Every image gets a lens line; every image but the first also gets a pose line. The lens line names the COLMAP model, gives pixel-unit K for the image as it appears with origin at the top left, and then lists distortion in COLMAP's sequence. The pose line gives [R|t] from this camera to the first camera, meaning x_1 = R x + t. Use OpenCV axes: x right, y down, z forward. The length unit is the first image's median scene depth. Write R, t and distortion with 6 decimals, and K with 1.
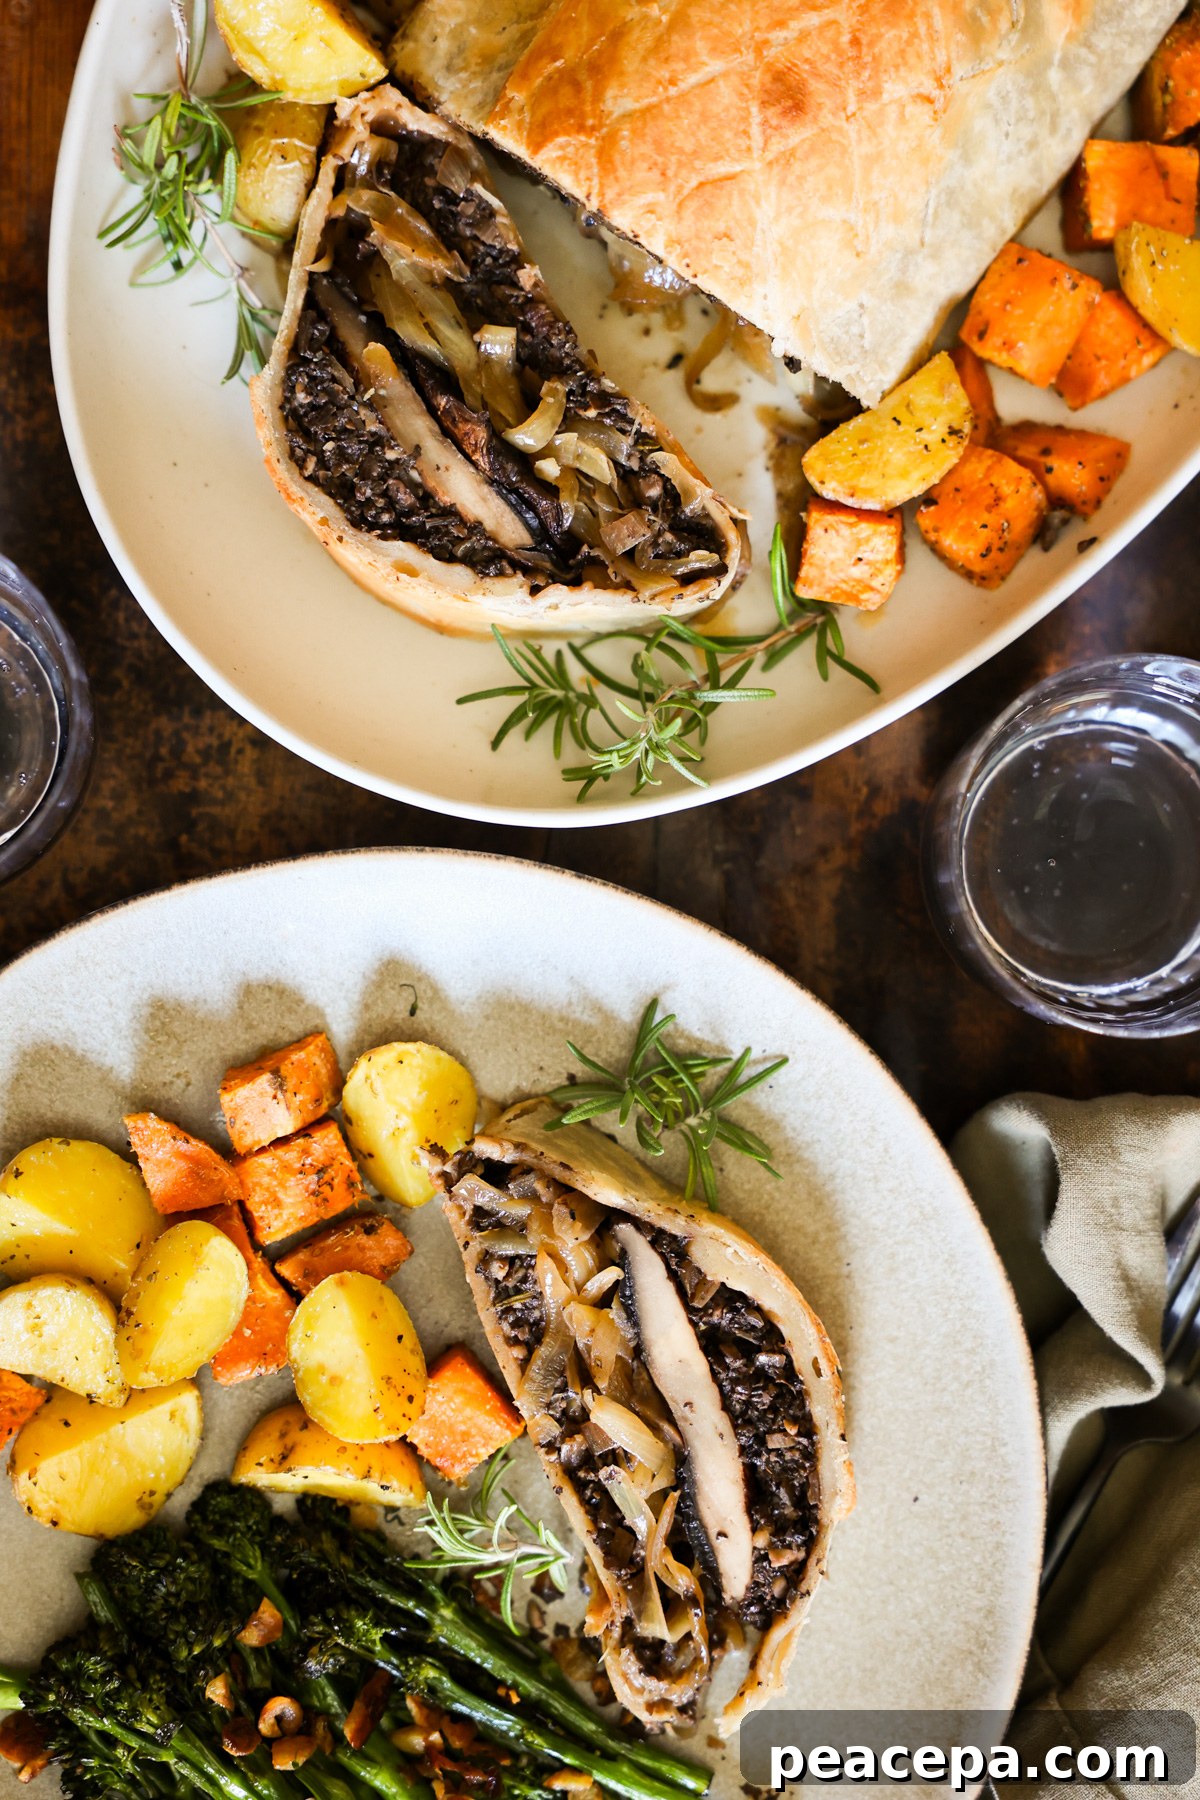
lens RADIAL K [[3229.4, 0, 599.9], [0, 3229.4, 899.8], [0, 0, 1]] dist [0.200645, 0.000000]
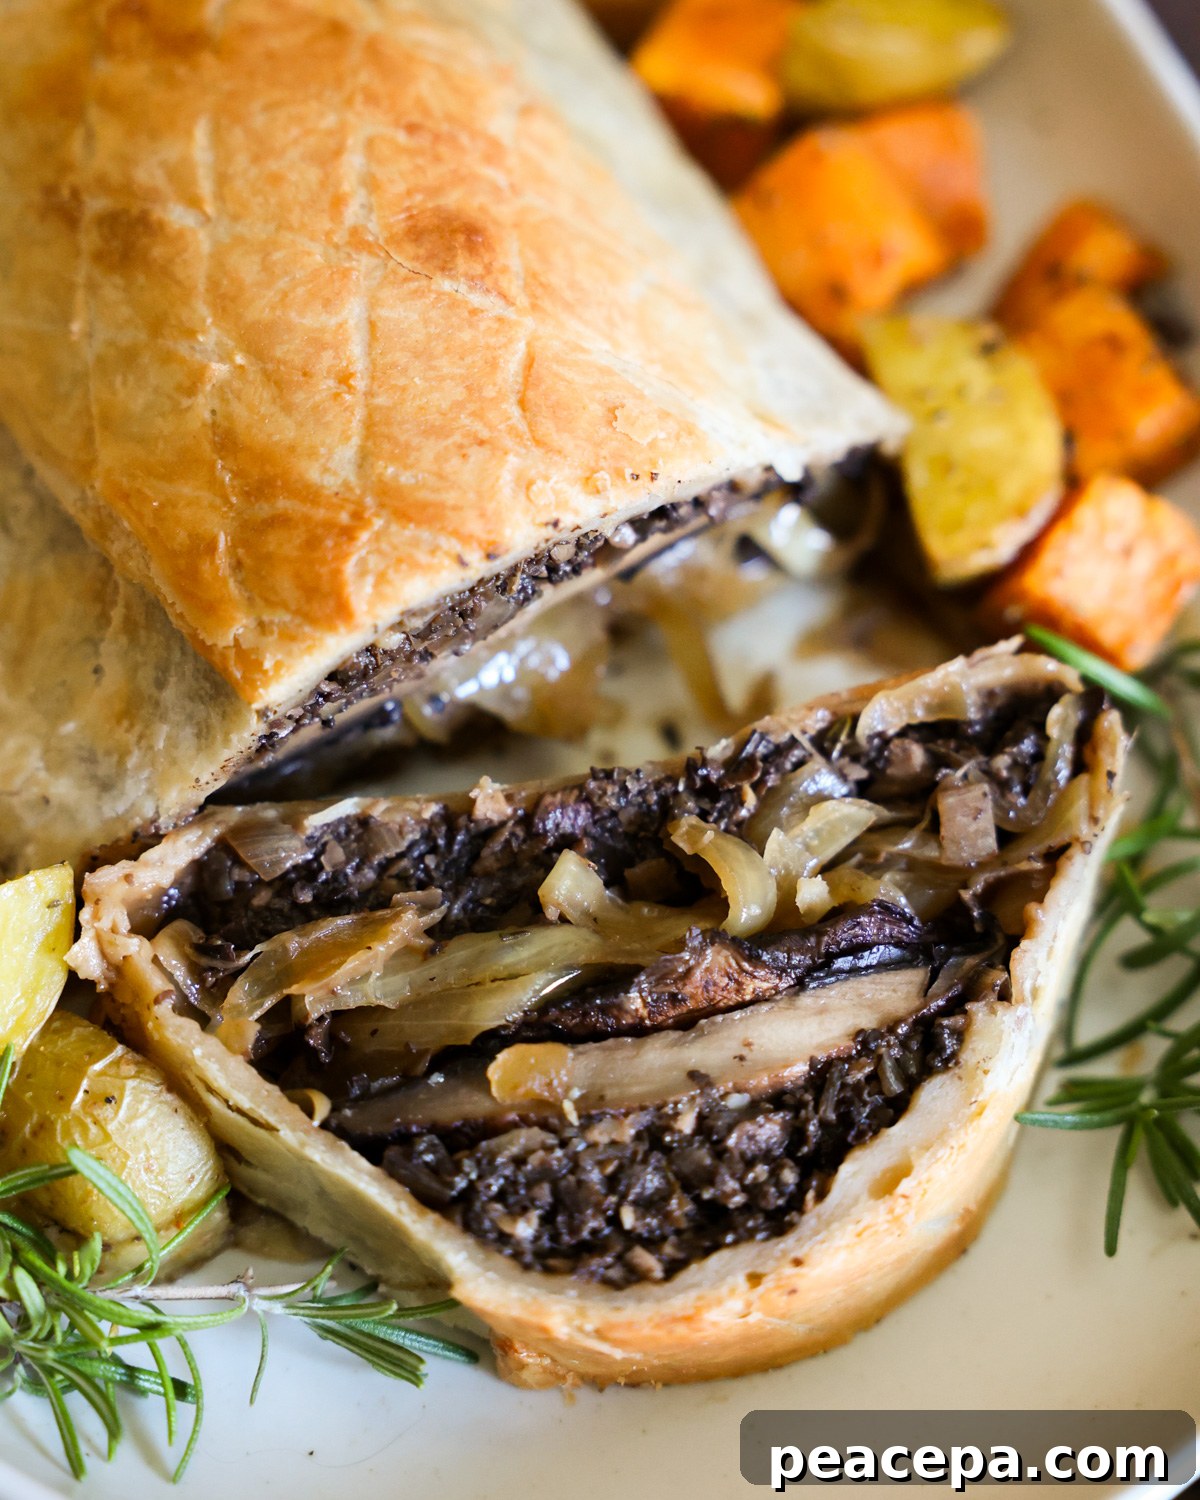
lens RADIAL K [[3317.4, 0, 599.9], [0, 3317.4, 749.9], [0, 0, 1]] dist [0.208396, 0.000000]
pose [[0.396921, -0.820338, 0.411703, -0.248914], [0.916973, 0.374042, -0.138754, -0.096167], [-0.040169, 0.432595, 0.900693, 0.468465]]
